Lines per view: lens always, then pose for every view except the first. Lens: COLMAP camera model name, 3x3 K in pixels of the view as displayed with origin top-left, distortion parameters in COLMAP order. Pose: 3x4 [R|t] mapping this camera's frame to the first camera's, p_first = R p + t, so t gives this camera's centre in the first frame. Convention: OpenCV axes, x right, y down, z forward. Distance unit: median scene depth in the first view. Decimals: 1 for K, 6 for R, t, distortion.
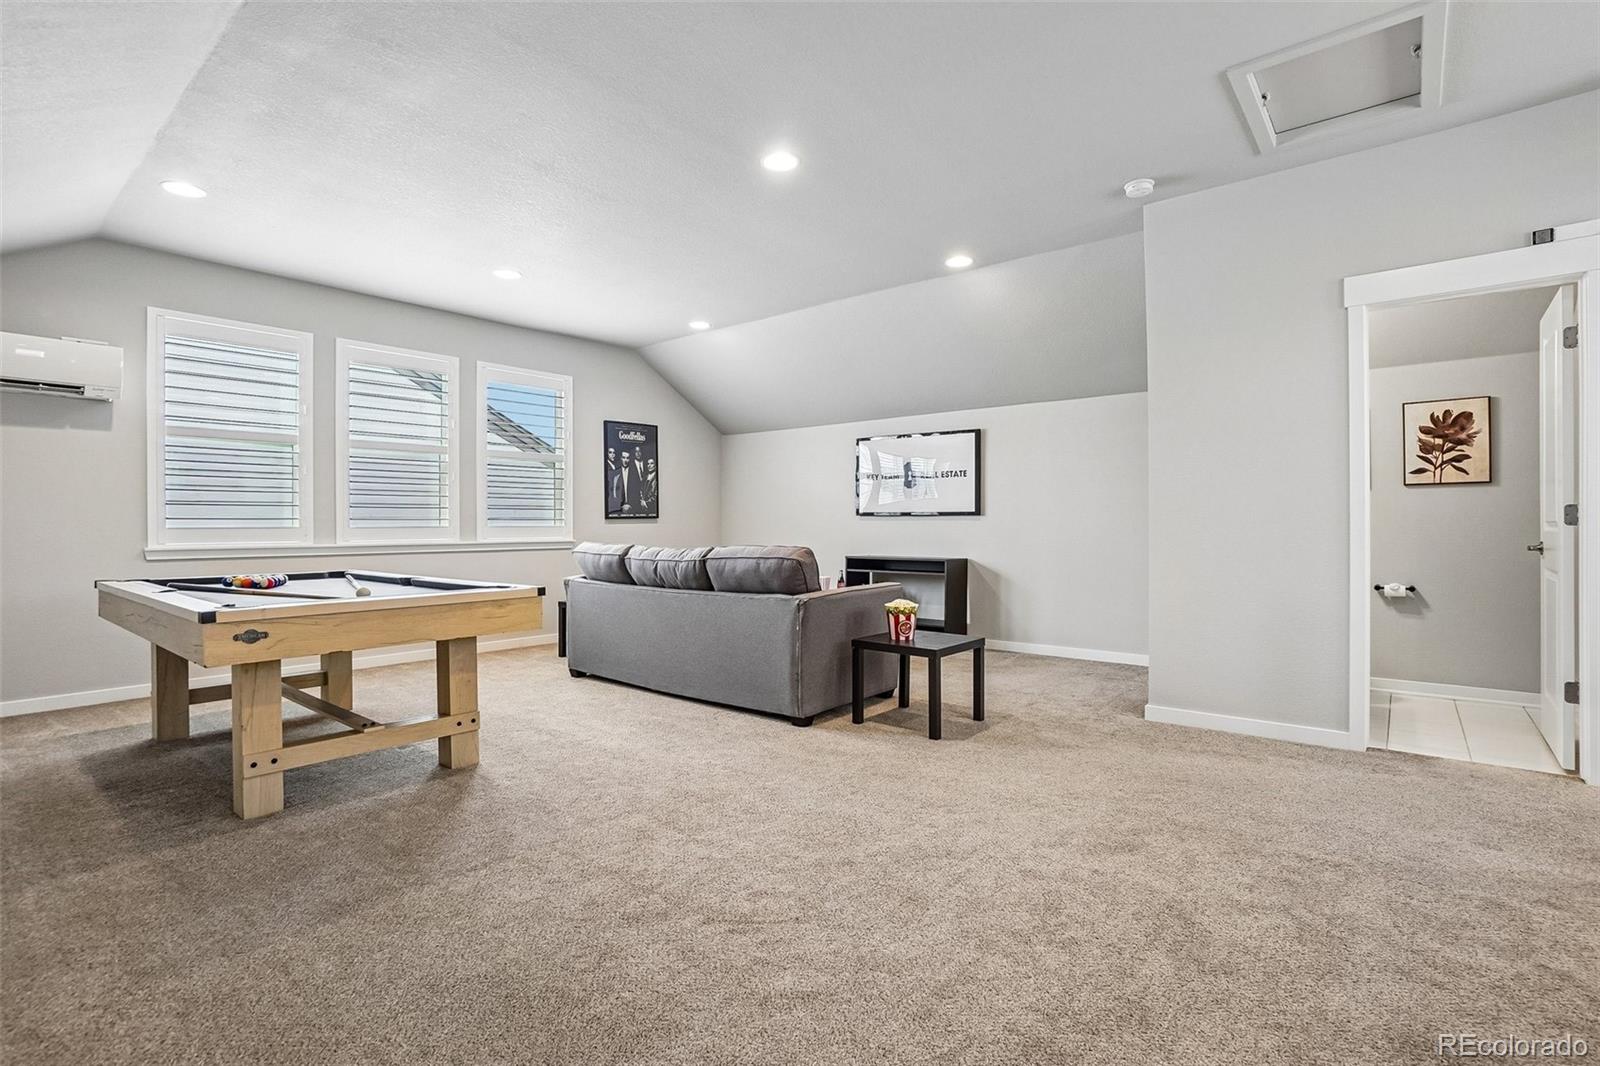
lens RADIAL K [[777.5, 0, 796.5], [0, 777.5, 526.6], [0, 0, 1]] dist [-0.005777, 0.000314]
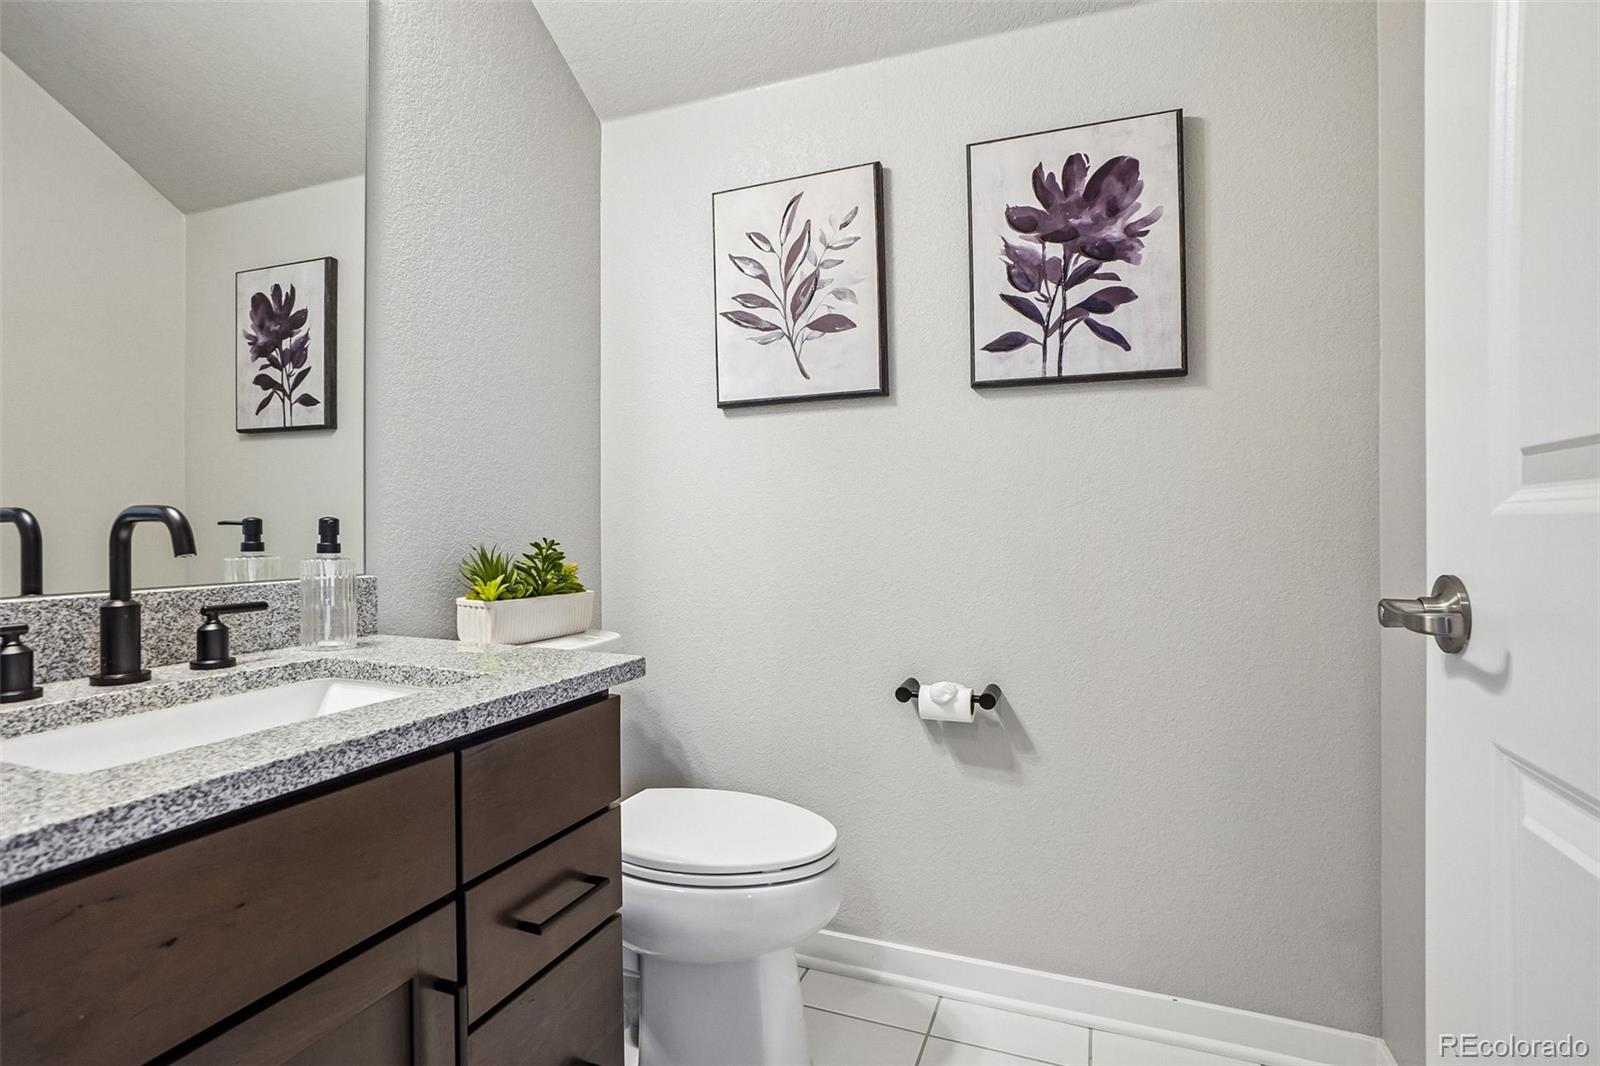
lens RADIAL K [[777.5, 0, 802.1], [0, 777.5, 526.9], [0, 0, 1]] dist [-0.005777, 0.000314]
pose [[0.958113, -0.009477, 0.286233, 0.631235], [0.008315, 0.999952, 0.005273, 0.005639], [-0.286269, -0.002673, 0.958145, 0.713891]]
